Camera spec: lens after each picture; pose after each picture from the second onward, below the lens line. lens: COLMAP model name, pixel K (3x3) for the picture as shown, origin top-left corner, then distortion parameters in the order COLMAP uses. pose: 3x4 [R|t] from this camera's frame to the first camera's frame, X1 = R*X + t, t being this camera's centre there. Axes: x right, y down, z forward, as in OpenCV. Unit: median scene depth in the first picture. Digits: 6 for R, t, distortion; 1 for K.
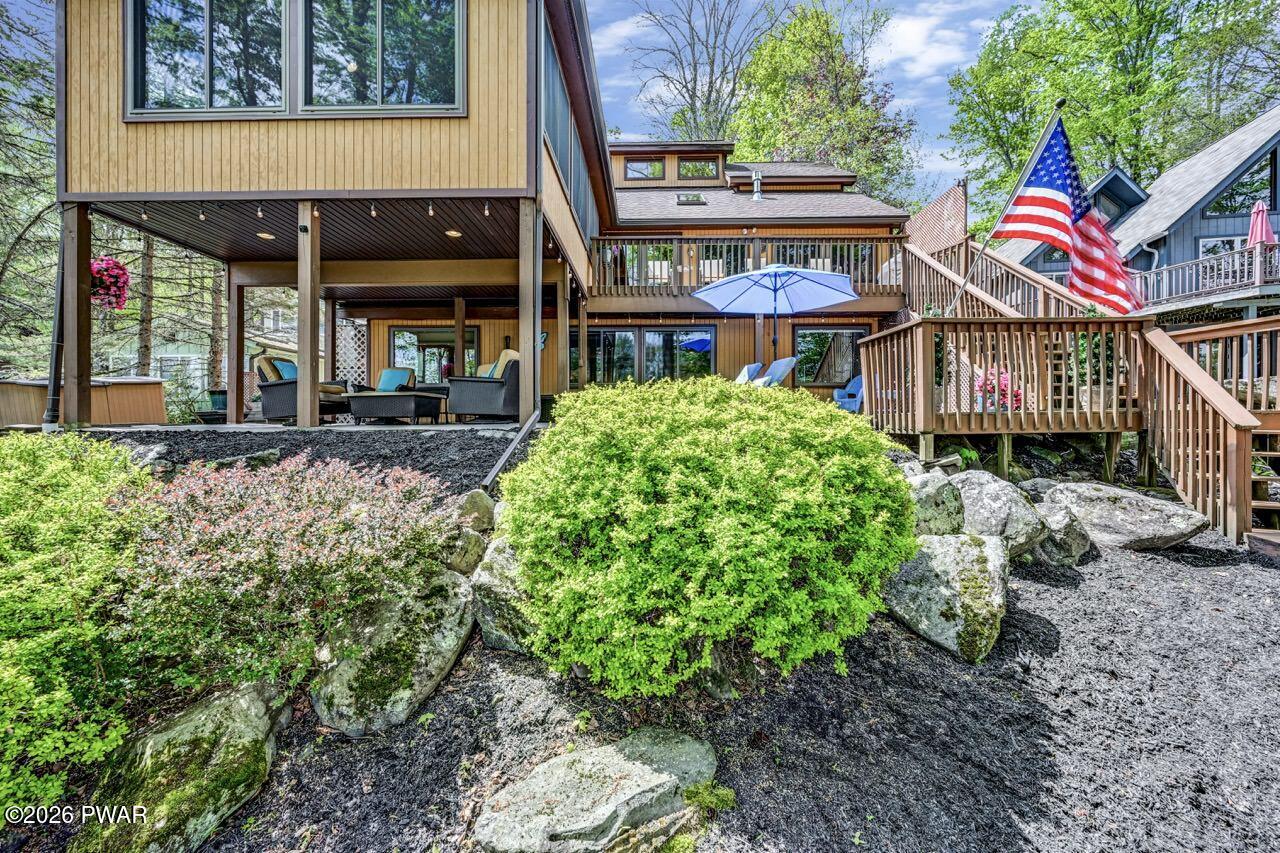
lens RADIAL K [[498.9, 0, 640.0], [0, 498.9, 426.5], [0, 0, 1]] dist [0.000413, -0.000030]
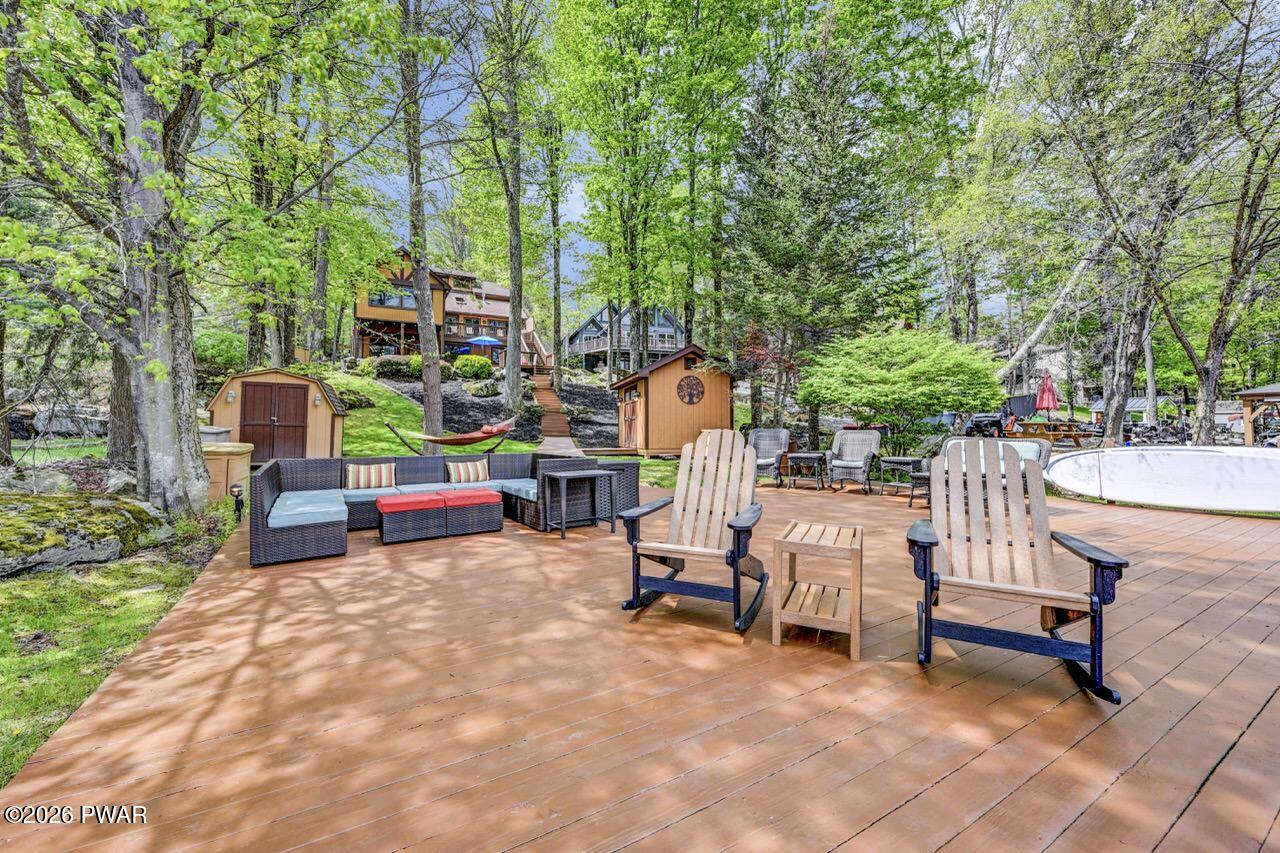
lens RADIAL K [[511.3, 0, 641.8], [0, 511.3, 410.4], [0, 0, 1]] dist [0.000988, 0.000113]
pose [[0.872356, 0.018768, 0.488511, -0.788940], [0.002620, 0.999069, -0.043061, 0.599405], [-0.488865, 0.038845, 0.871494, -3.925433]]
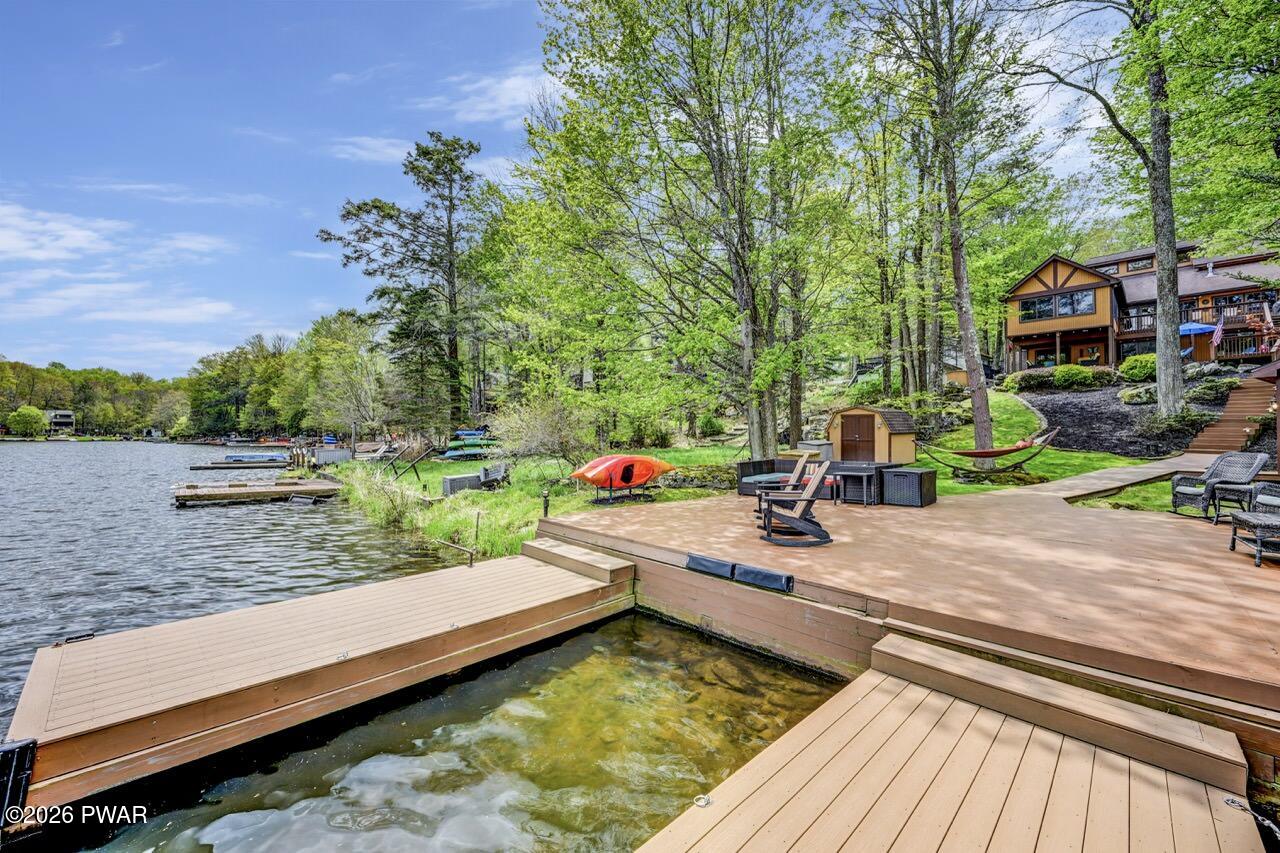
lens RADIAL K [[498.9, 0, 640.0], [0, 498.9, 426.5], [0, 0, 1]] dist [0.000413, -0.000030]
pose [[0.708981, -0.009822, -0.705160, -0.020174], [-0.007595, 0.999739, -0.021561, 0.568142], [0.705187, 0.020642, 0.708721, -4.542286]]
